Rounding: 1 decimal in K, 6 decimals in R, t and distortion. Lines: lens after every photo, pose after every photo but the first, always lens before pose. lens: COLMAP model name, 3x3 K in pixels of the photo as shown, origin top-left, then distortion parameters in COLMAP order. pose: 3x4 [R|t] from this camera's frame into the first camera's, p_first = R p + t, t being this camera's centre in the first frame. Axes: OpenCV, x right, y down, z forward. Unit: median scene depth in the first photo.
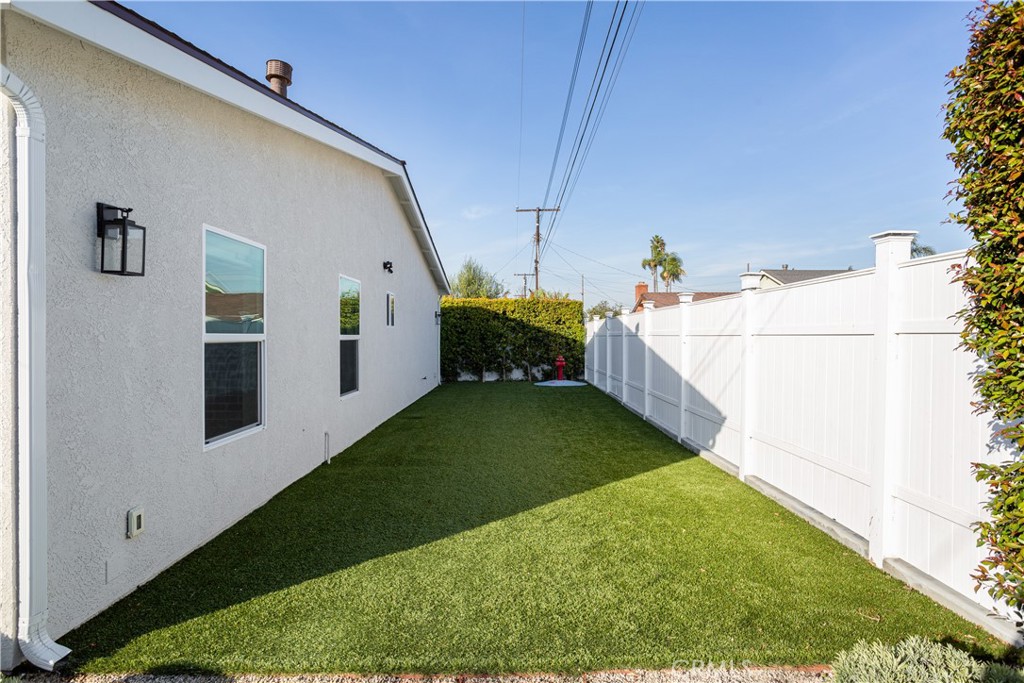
lens RADIAL K [[496.6, 0, 512.0], [0, 496.6, 341.5], [0, 0, 1]] dist [-0.046803, 0.036227]
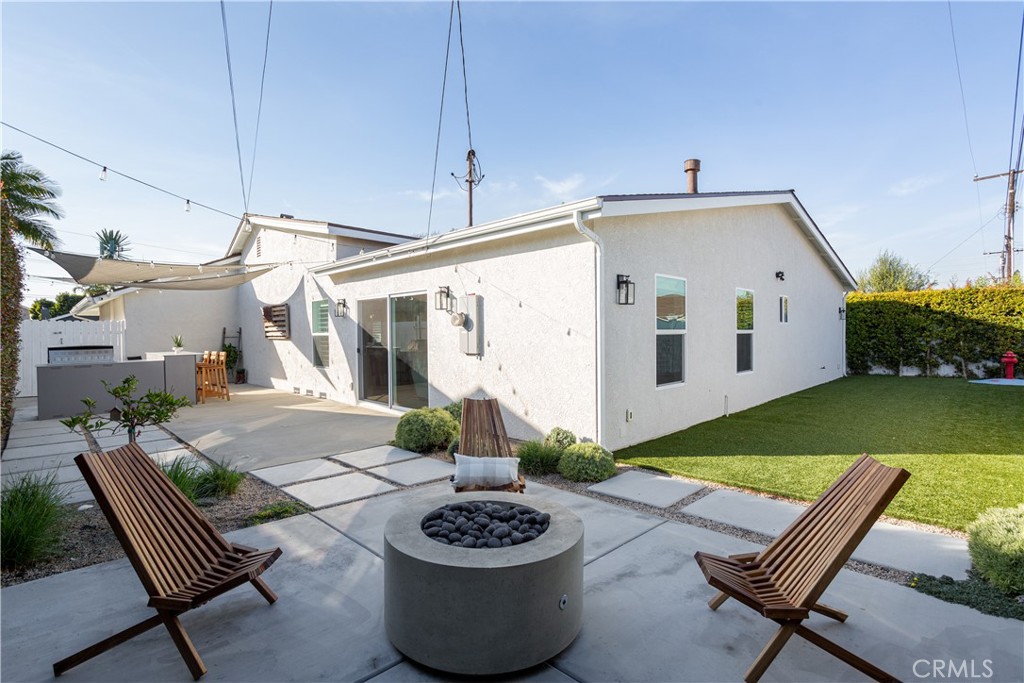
lens RADIAL K [[479.8, 0, 514.9], [0, 479.8, 330.1], [0, 0, 1]] dist [0.001367, 0.001719]
pose [[0.686517, -0.011041, -0.727030, 0.115417], [-0.000231, 0.999881, -0.015403, 0.004635], [0.727114, 0.010742, 0.686433, -0.220616]]
